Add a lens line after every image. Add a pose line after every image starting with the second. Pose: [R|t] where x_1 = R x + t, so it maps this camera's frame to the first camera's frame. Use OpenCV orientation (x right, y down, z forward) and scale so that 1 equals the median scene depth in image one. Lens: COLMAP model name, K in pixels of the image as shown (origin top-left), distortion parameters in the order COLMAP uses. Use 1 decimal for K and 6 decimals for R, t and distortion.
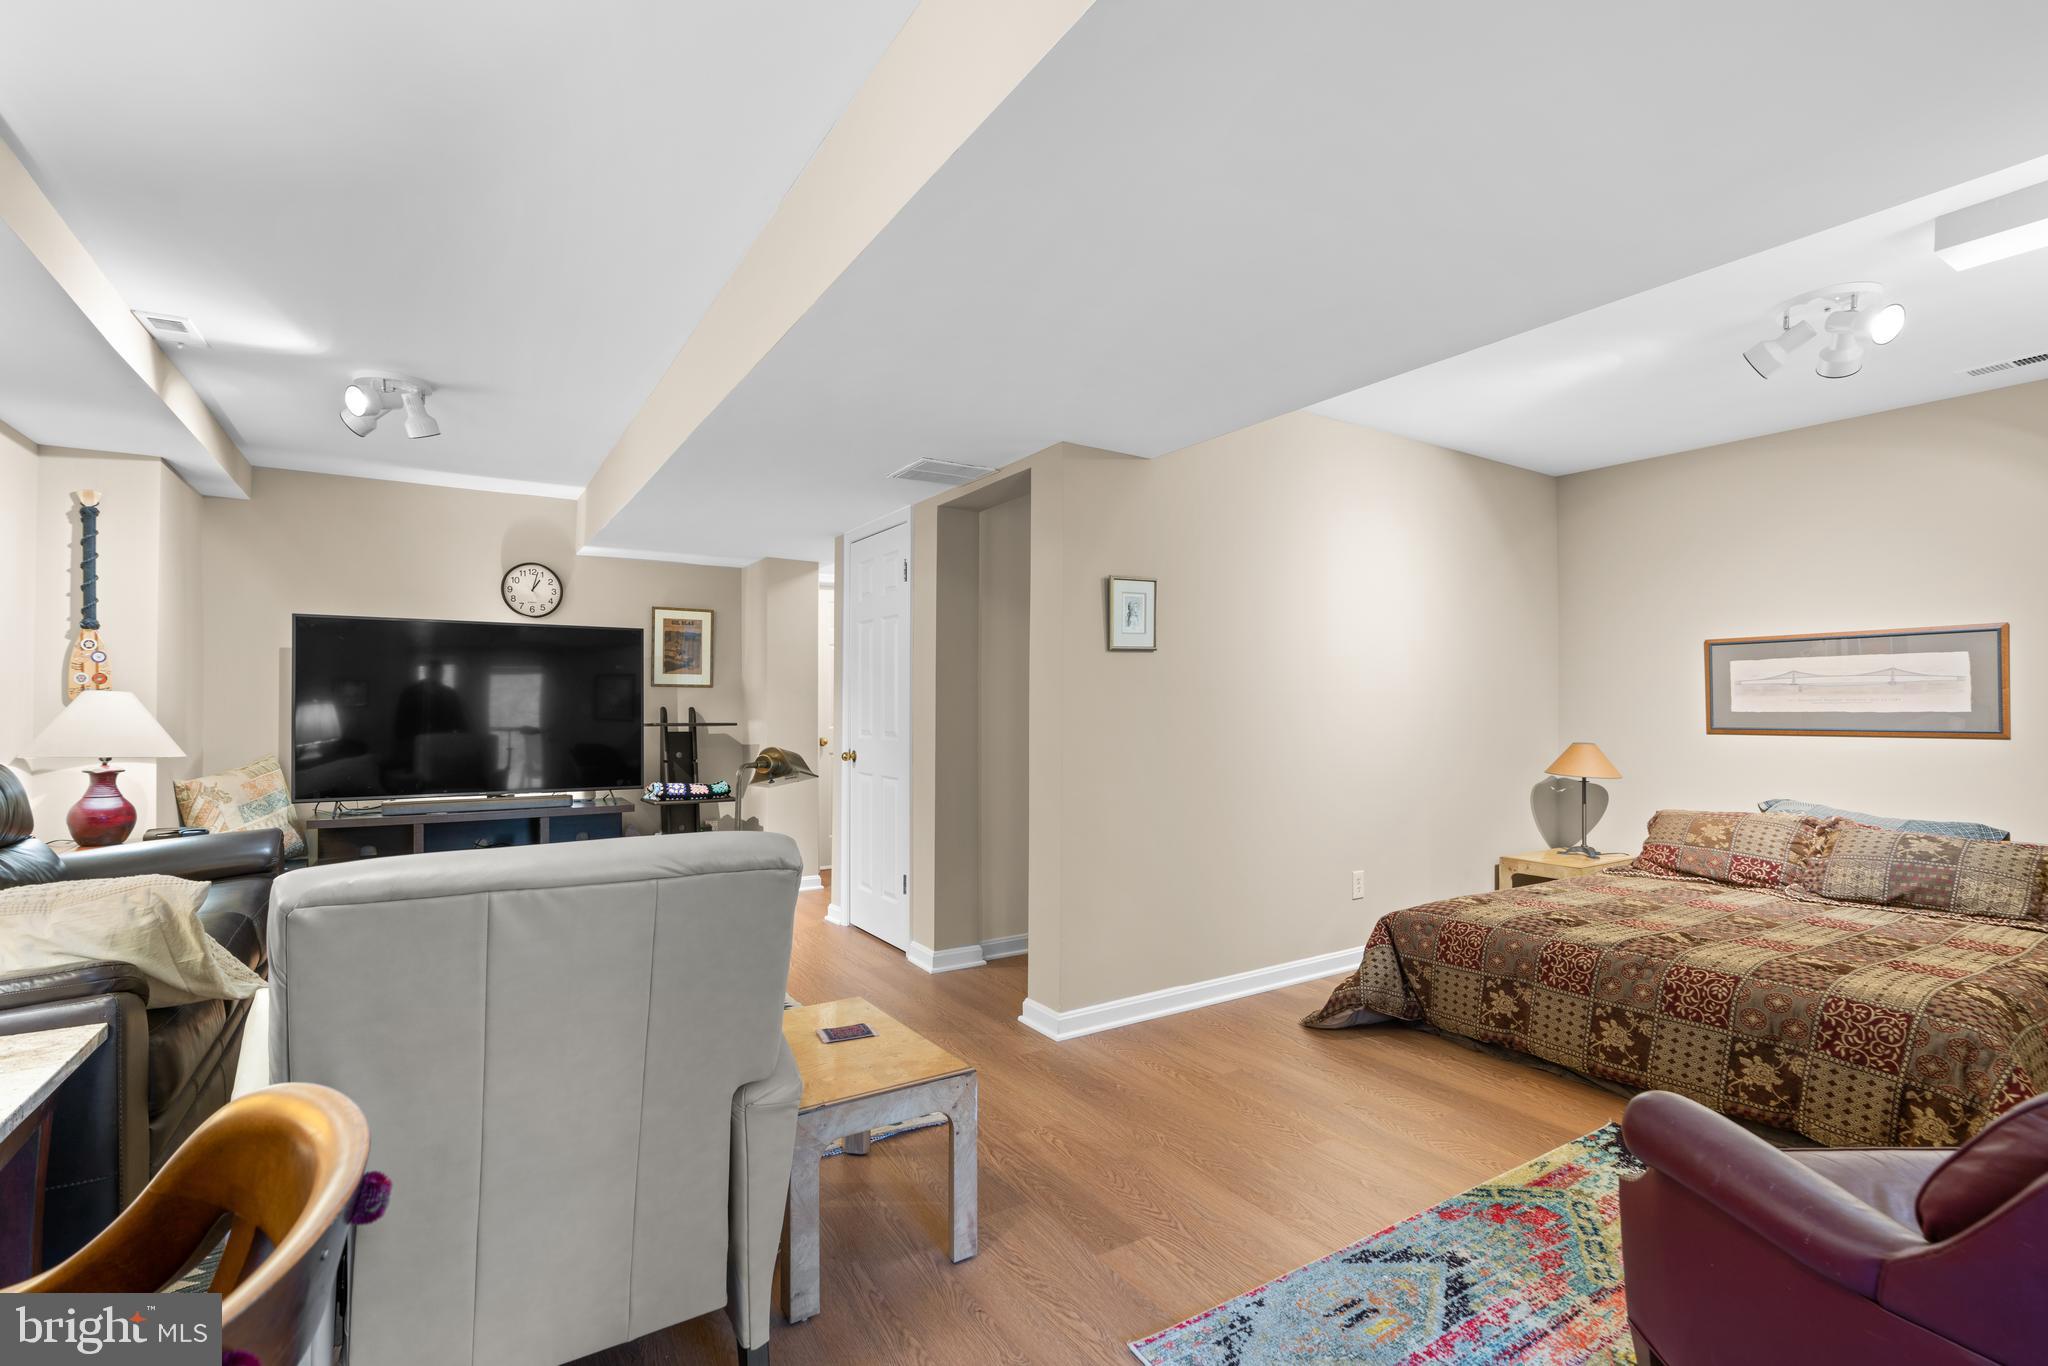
lens RADIAL K [[923.4, 0, 1035.2], [0, 923.4, 703.4], [0, 0, 1]] dist [-0.015739, 0.006853]
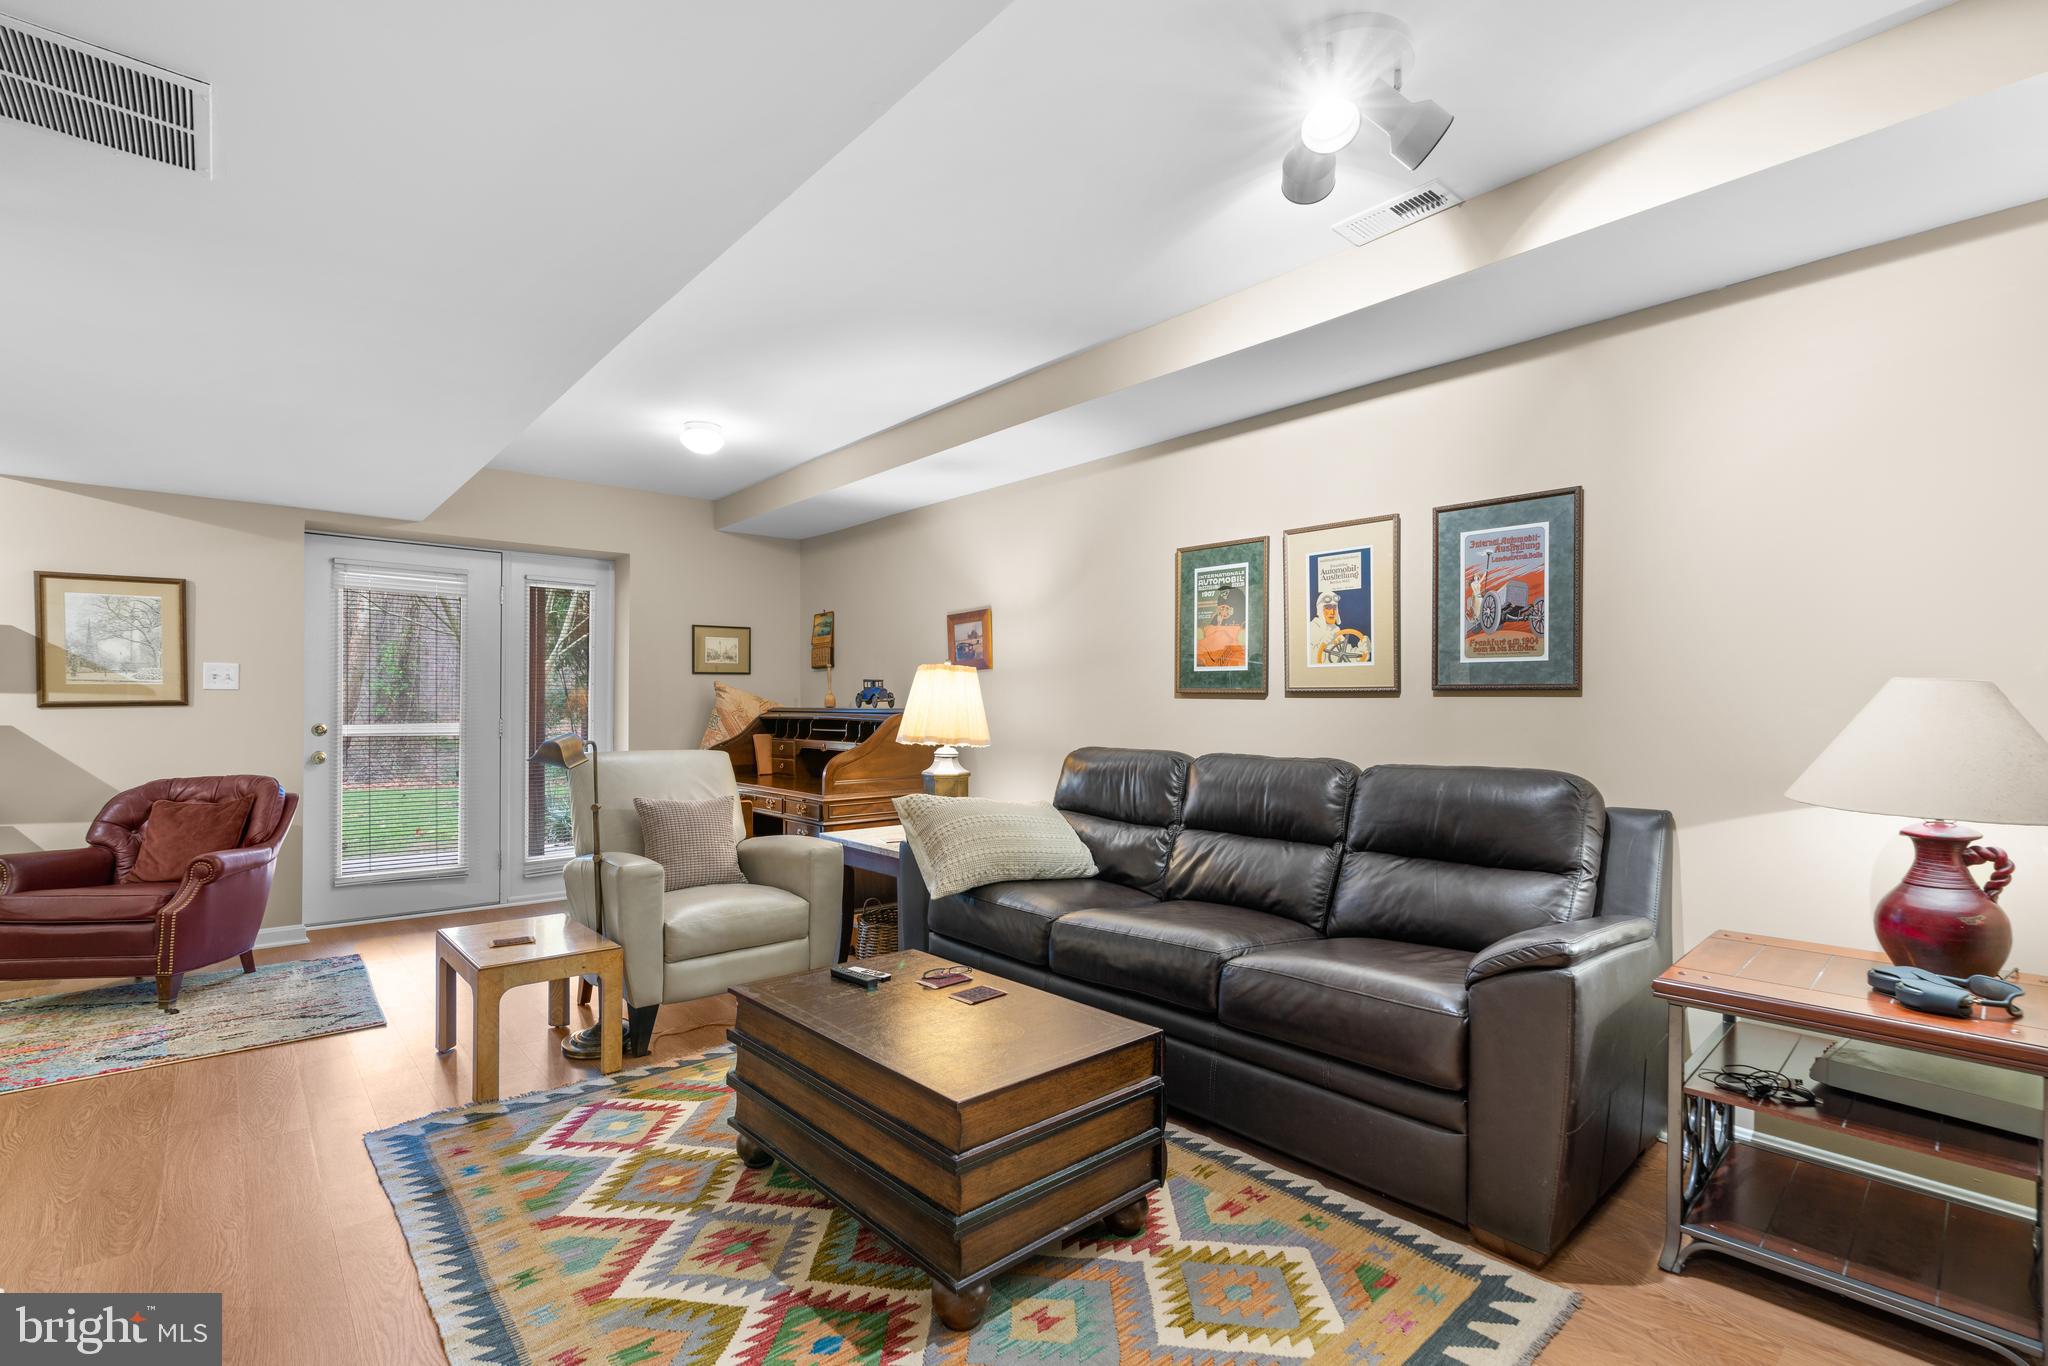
lens RADIAL K [[923.4, 0, 1019.1], [0, 923.4, 703.1], [0, 0, 1]] dist [-0.015739, 0.006853]
pose [[-0.989743, -0.007060, -0.142682, -0.425593], [-0.005564, 0.999925, -0.010880, 0.008826], [0.142748, -0.009975, -0.989709, 1.389649]]
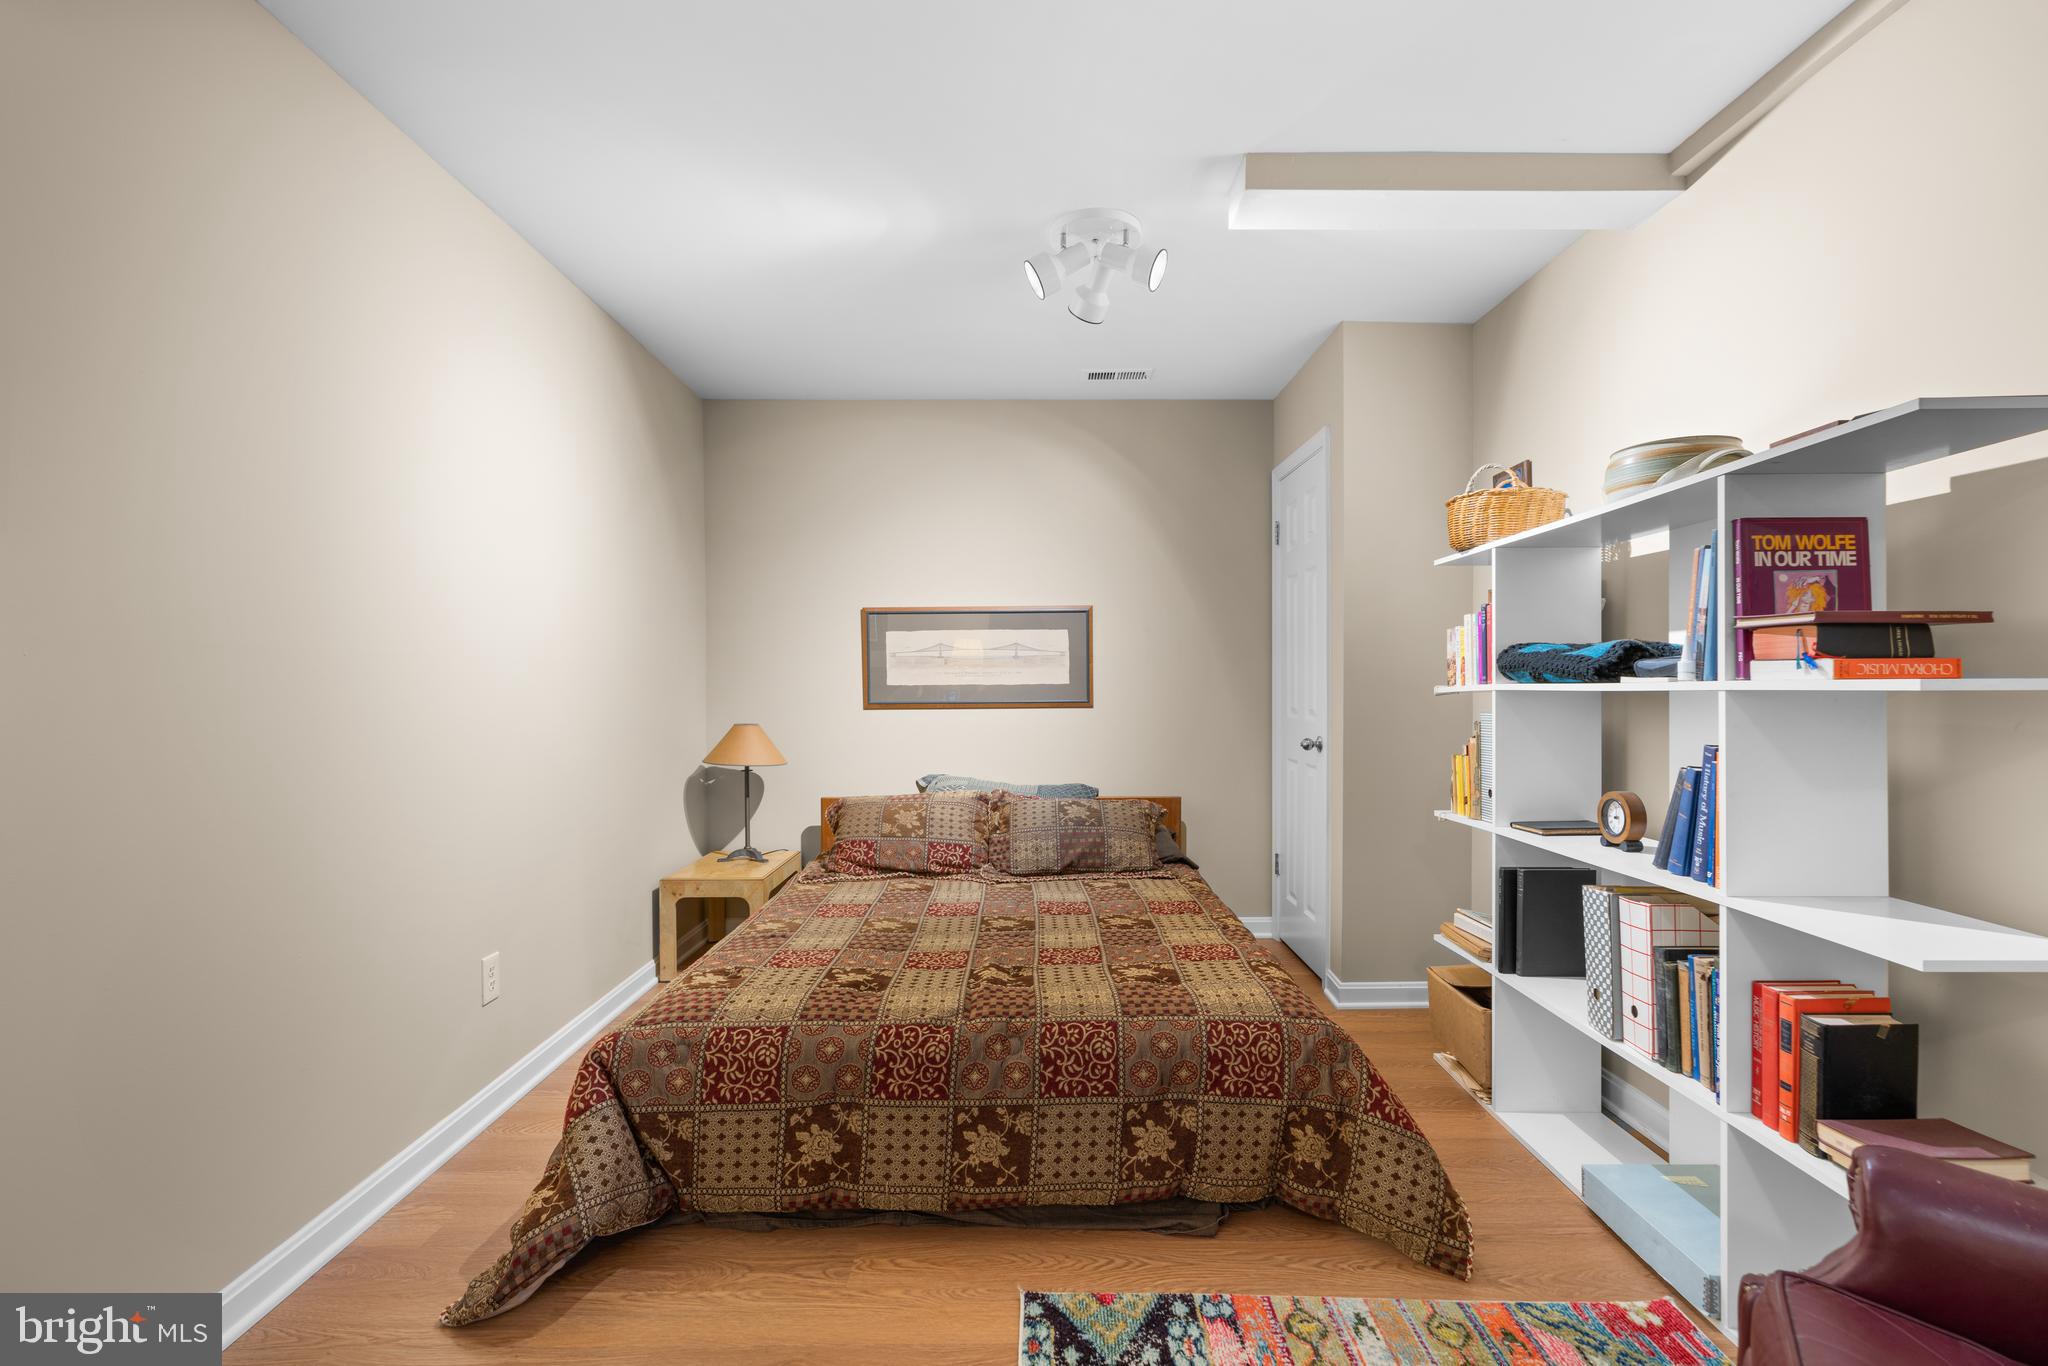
lens RADIAL K [[923.4, 0, 1024.8], [0, 923.4, 688.1], [0, 0, 1]] dist [-0.015739, 0.006853]
pose [[0.541531, -0.007751, 0.840645, 0.043833], [0.000115, 0.999958, 0.009145, 0.003934], [-0.840681, -0.004855, 0.541509, 0.429381]]
